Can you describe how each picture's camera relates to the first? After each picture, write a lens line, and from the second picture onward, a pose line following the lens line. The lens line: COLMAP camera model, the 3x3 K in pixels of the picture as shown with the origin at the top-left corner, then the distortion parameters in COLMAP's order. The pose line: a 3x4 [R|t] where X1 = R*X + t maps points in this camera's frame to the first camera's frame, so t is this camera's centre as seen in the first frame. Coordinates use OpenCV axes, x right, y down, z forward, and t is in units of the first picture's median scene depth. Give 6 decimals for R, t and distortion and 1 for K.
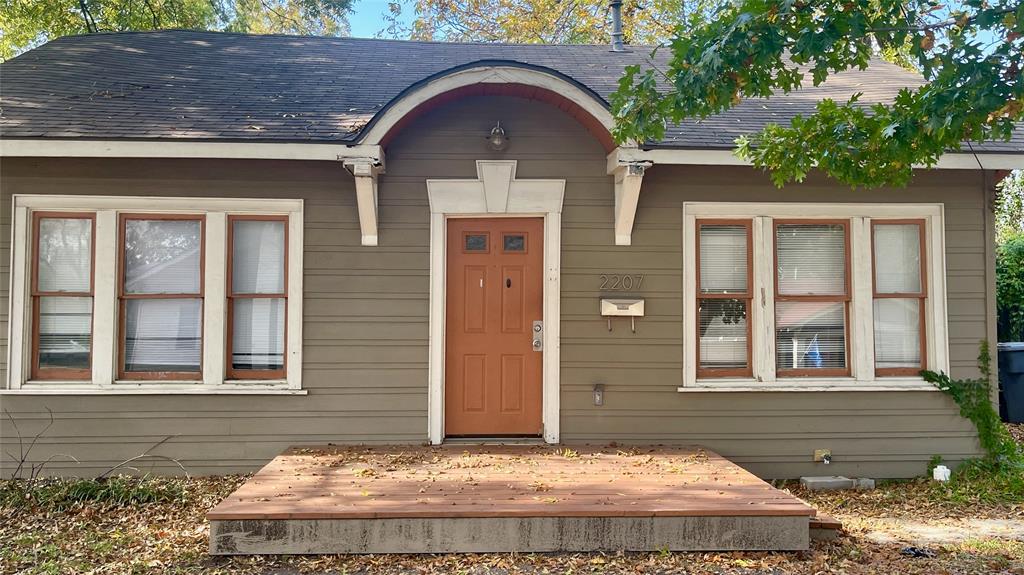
lens RADIAL K [[863.9, 0, 513.2], [0, 863.9, 287.7], [0, 0, 1]] dist [0.012776, 0.003233]
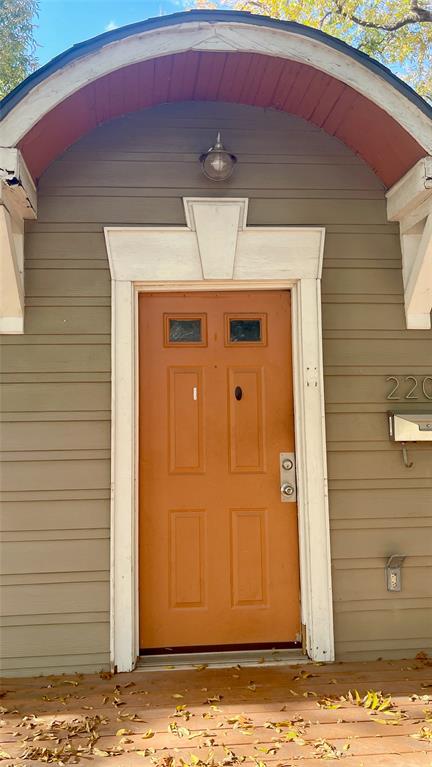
lens RADIAL K [[647.1, 0, 216.0], [0, 647.1, 383.5], [0, 0, 1]] dist [0.012776, 0.003233]
pose [[0.999140, -0.018762, 0.036964, -0.039760], [0.021267, 0.997419, -0.068572, 0.019760], [-0.035582, 0.069299, 0.996961, 0.542286]]
